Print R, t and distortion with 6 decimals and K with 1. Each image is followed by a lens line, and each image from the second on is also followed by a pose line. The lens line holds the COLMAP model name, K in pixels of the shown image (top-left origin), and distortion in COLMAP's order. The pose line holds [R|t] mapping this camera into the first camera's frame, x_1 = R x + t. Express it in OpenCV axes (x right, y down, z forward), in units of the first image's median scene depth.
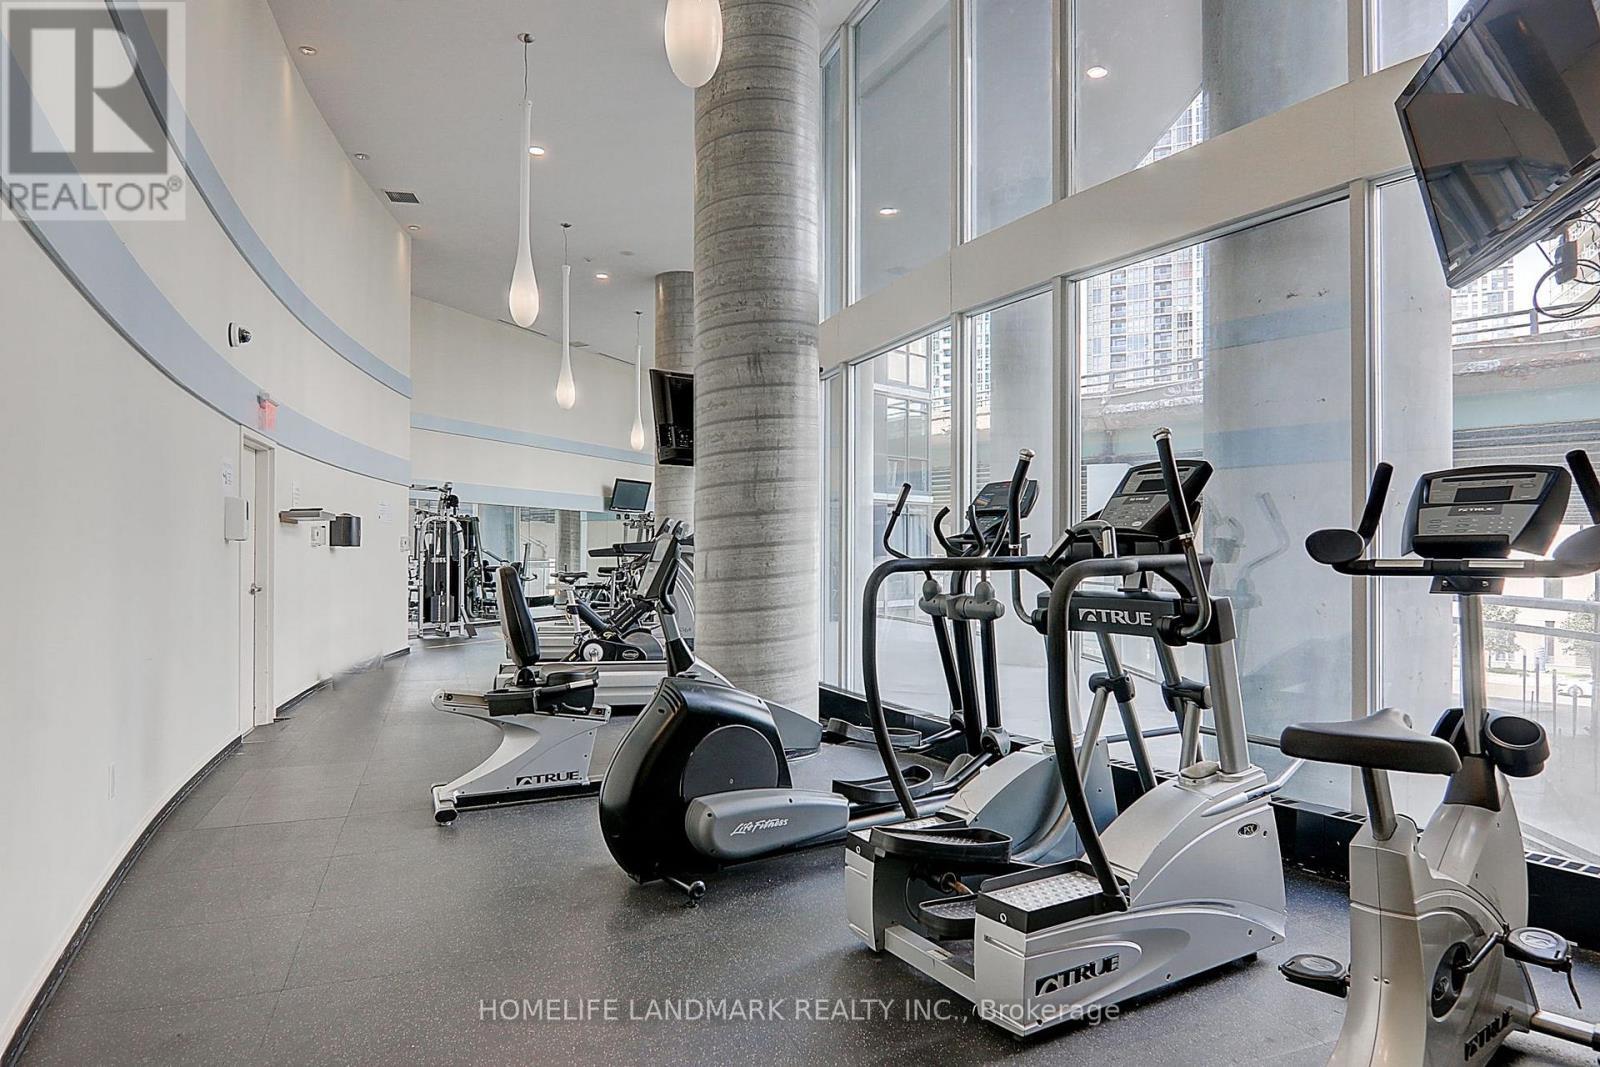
lens RADIAL K [[747.1, 0, 800.0], [0, 747.1, 533.5], [0, 0, 1]] dist [-0.049036, 0.017432]
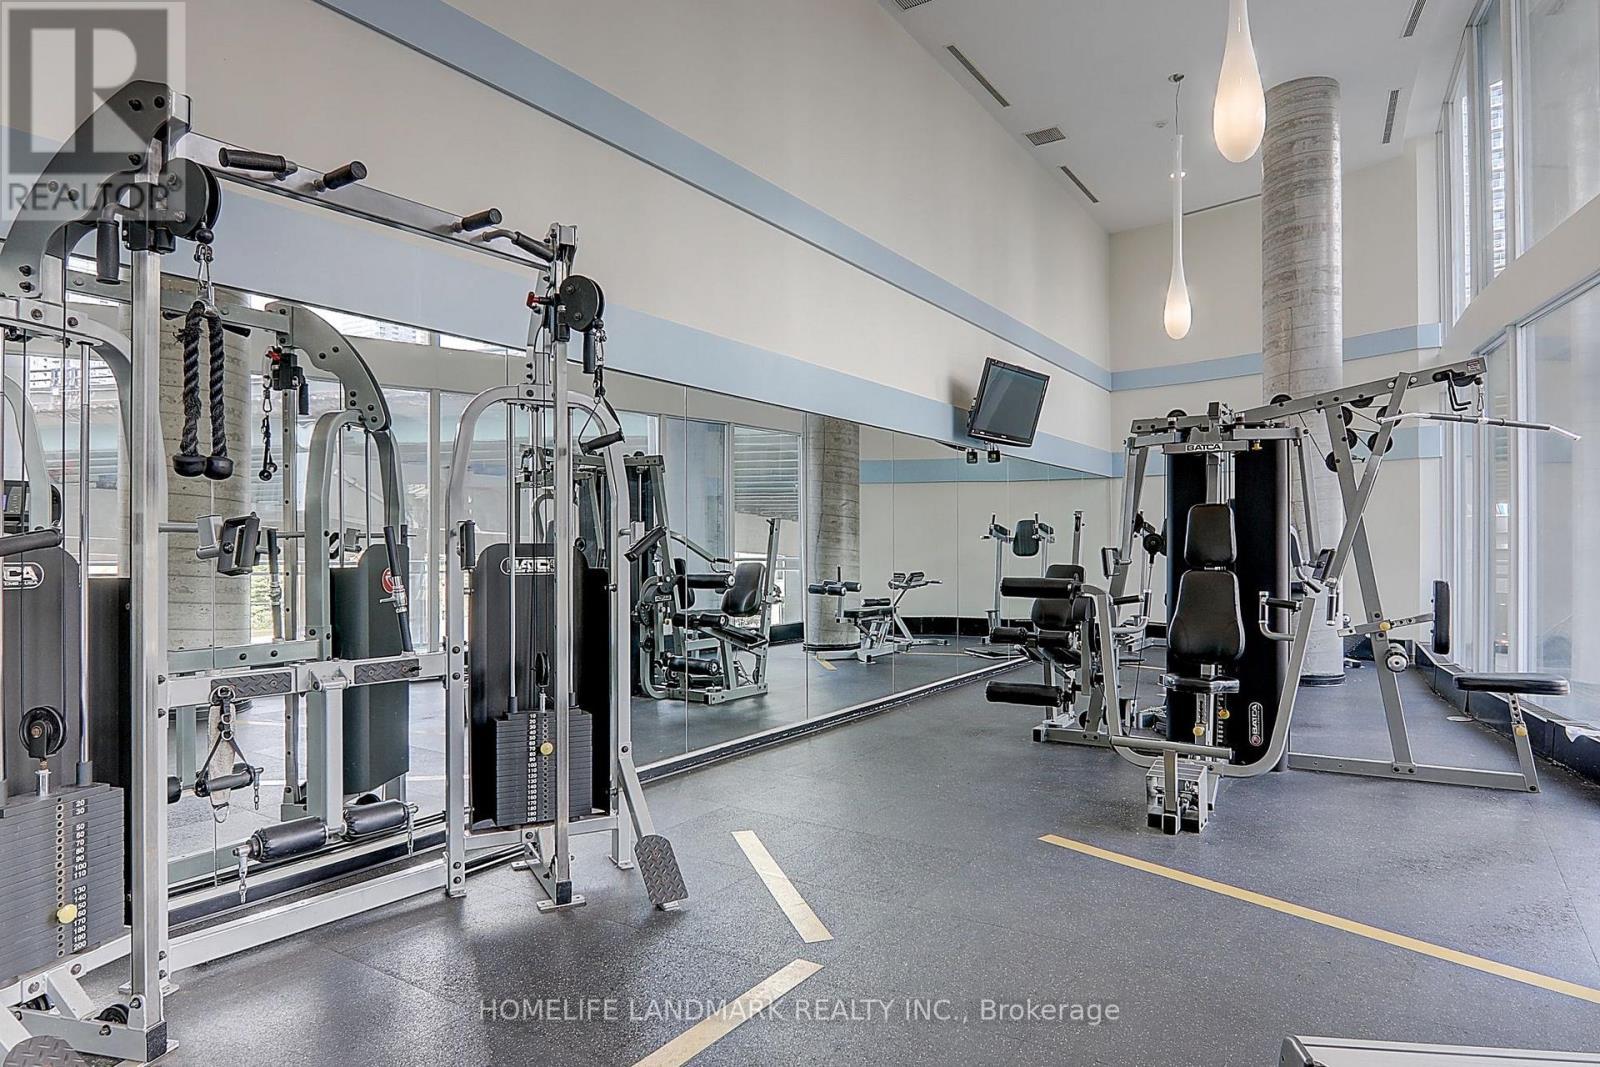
lens RADIAL K [[747.1, 0, 800.0], [0, 747.1, 533.5], [0, 0, 1]] dist [-0.049036, 0.017432]
pose [[0.978240, 0.000476, -0.207475, -0.278260], [0.000919, 0.999978, 0.006627, 0.019213], [0.207473, -0.006674, 0.978218, 0.617822]]
